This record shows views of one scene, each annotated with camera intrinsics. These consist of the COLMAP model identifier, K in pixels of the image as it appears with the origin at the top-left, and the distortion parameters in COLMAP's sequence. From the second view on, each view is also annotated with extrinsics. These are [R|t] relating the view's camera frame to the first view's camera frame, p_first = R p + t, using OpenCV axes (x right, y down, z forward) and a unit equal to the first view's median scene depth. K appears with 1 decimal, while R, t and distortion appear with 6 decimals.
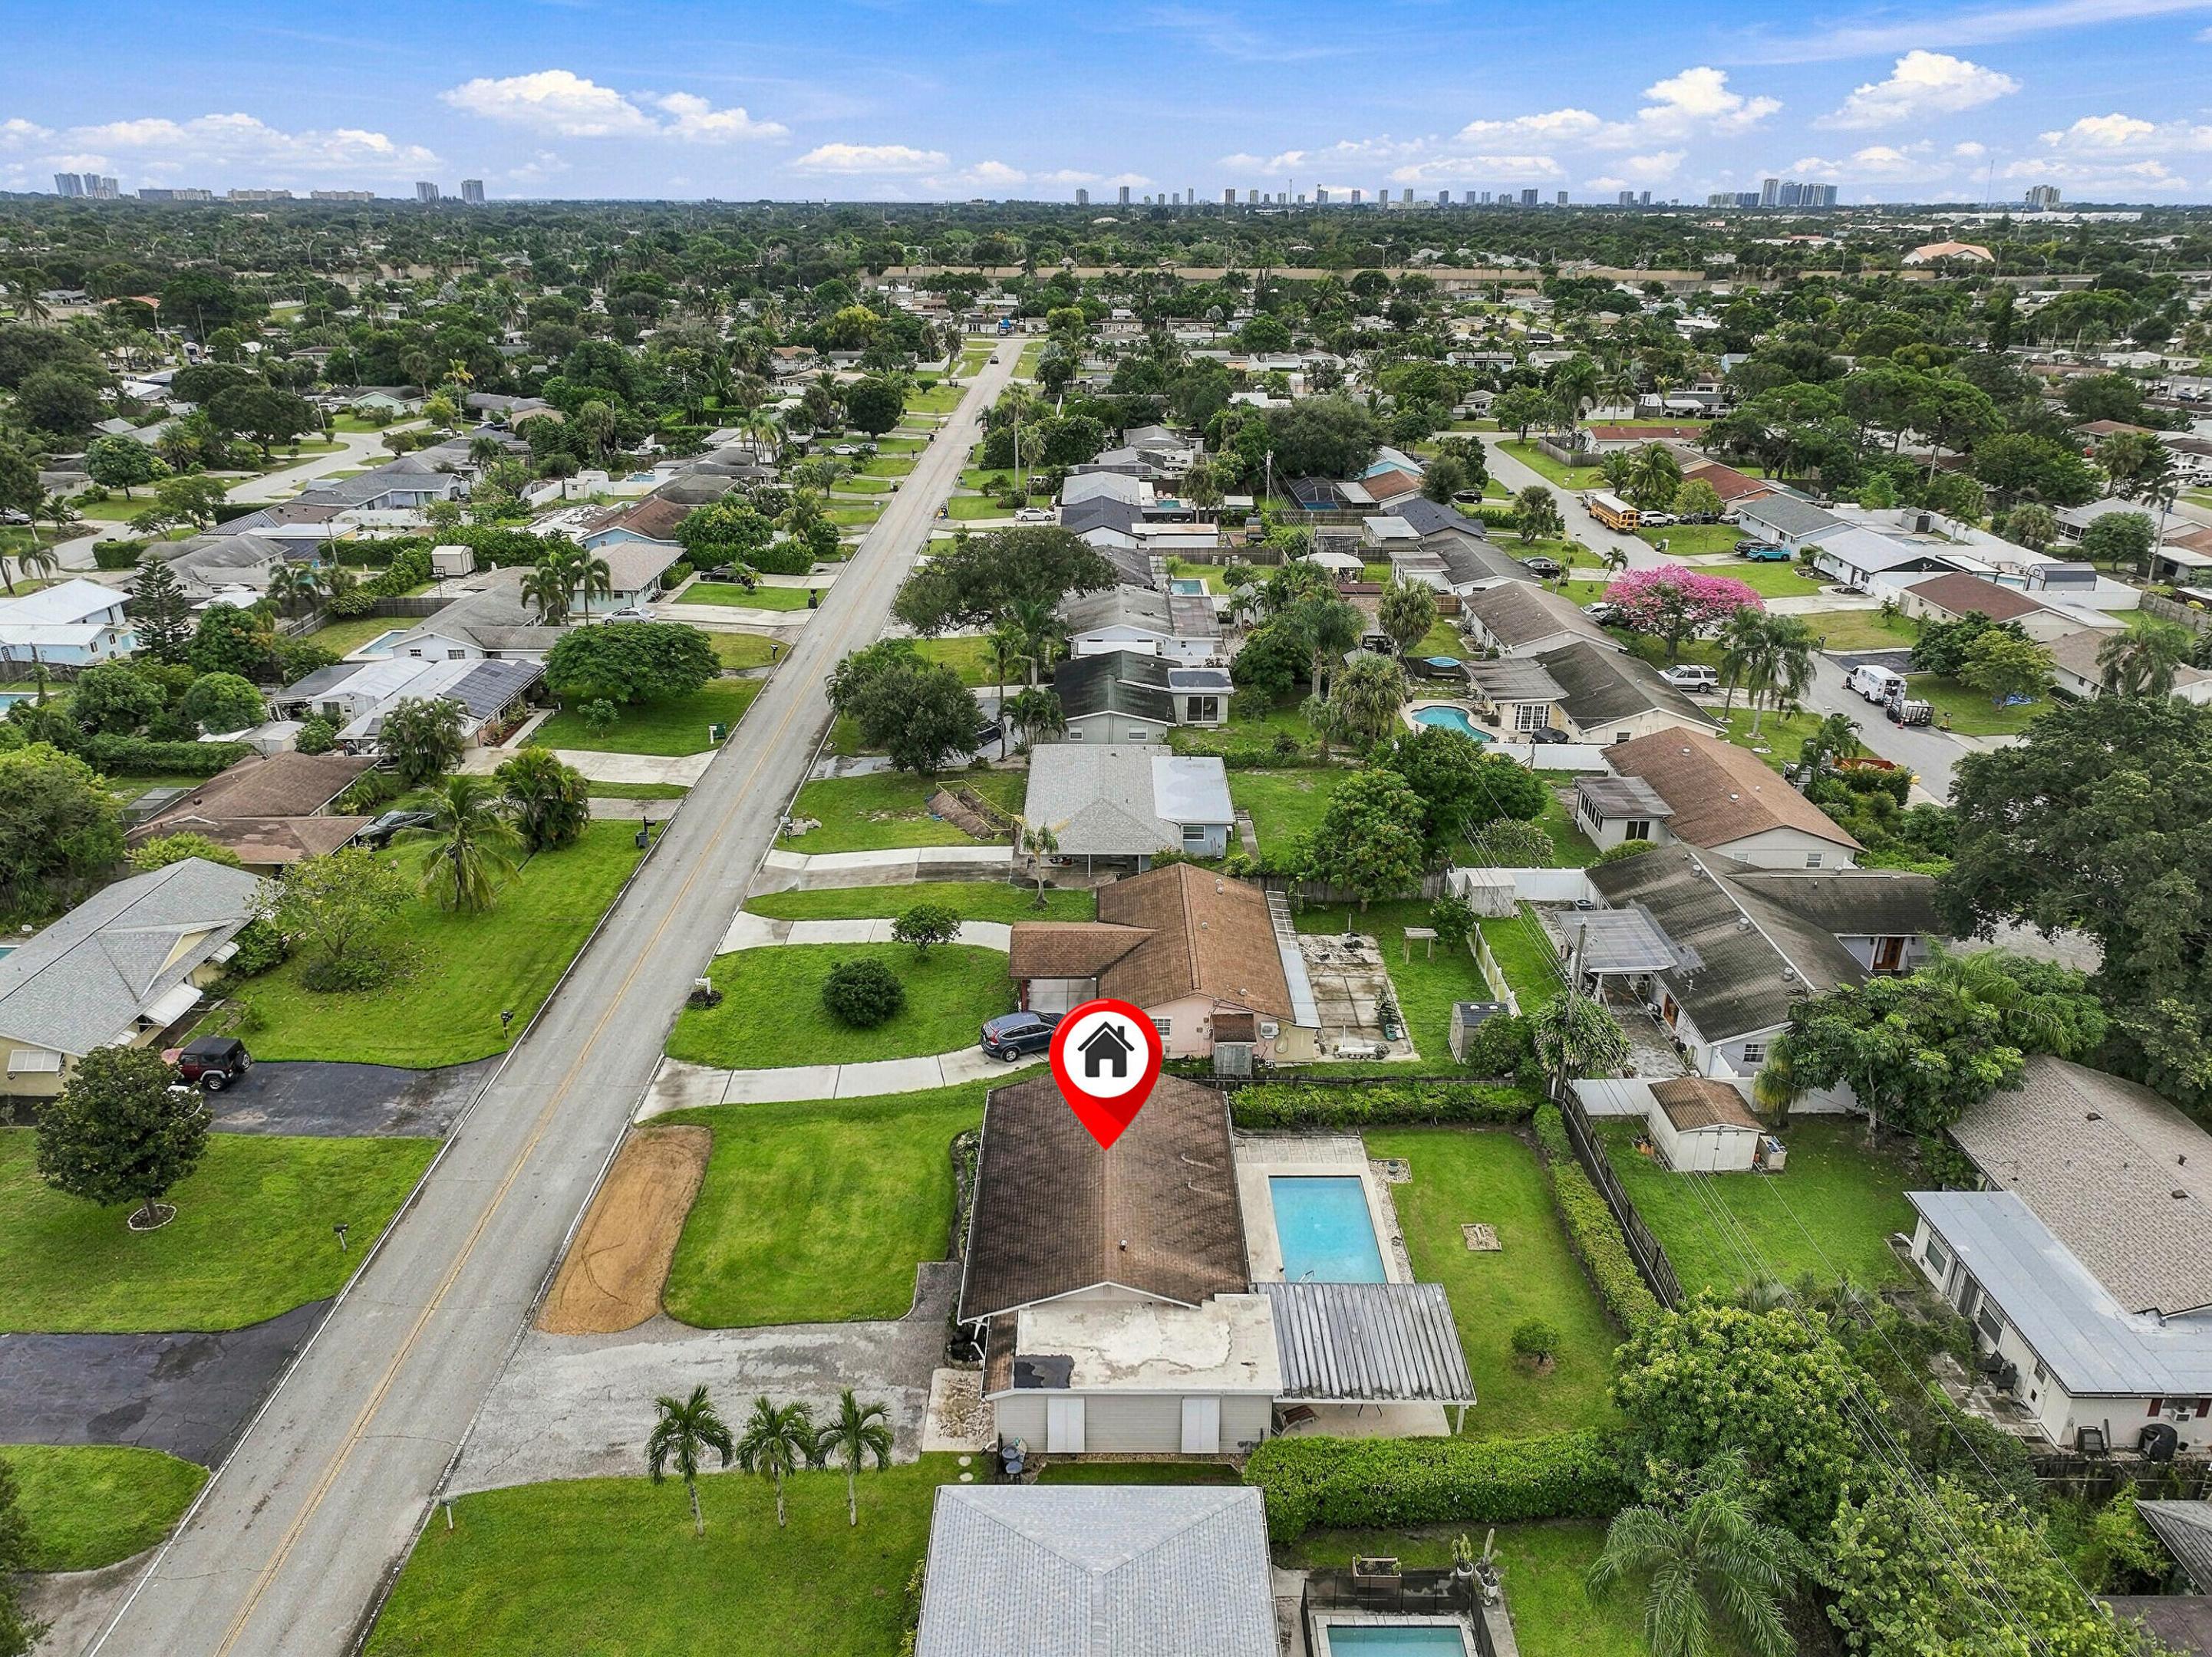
lens RADIAL K [[1572.6, 0, 1096.2], [0, 1572.6, 833.0], [0, 0, 1]] dist [-0.001038, 0.013738]
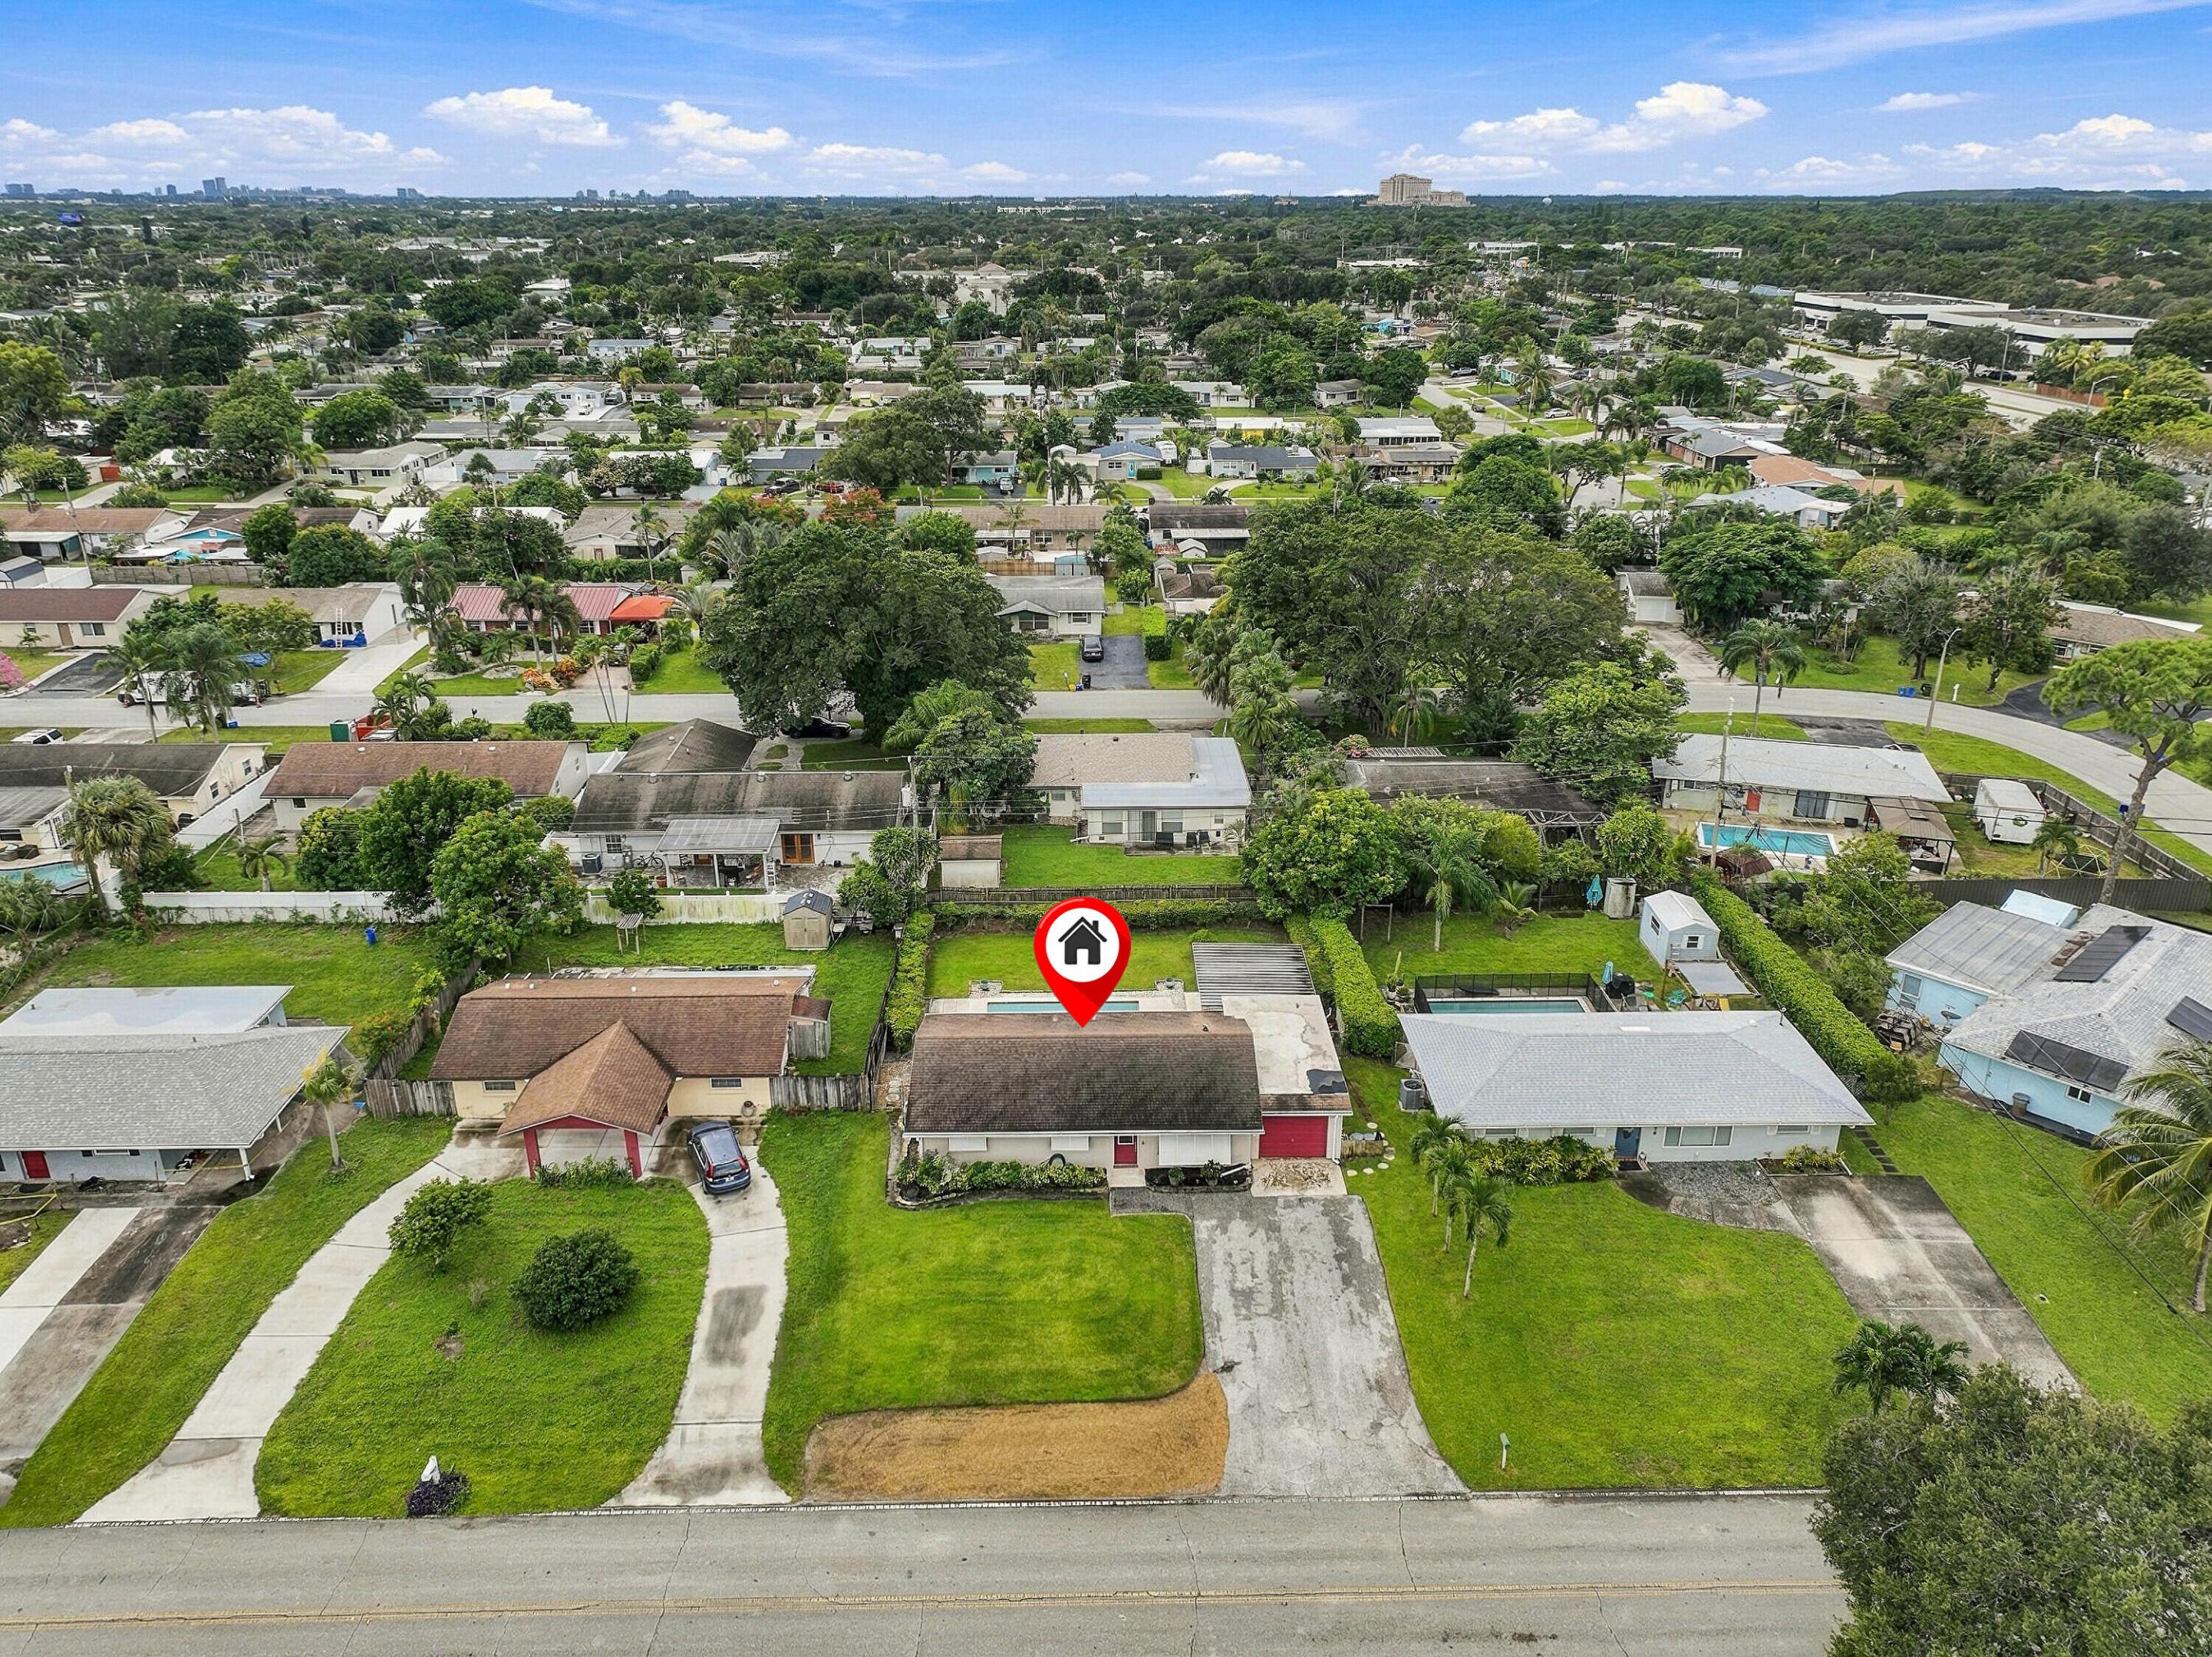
lens RADIAL K [[1572.6, 0, 1101.6], [0, 1572.6, 835.8], [0, 0, 1]] dist [-0.001038, 0.013738]
pose [[-0.032963, -0.384574, 0.922505, -0.931790], [0.377359, 0.849900, 0.367790, -0.314785], [-0.925480, 0.360239, 0.117107, 0.744288]]
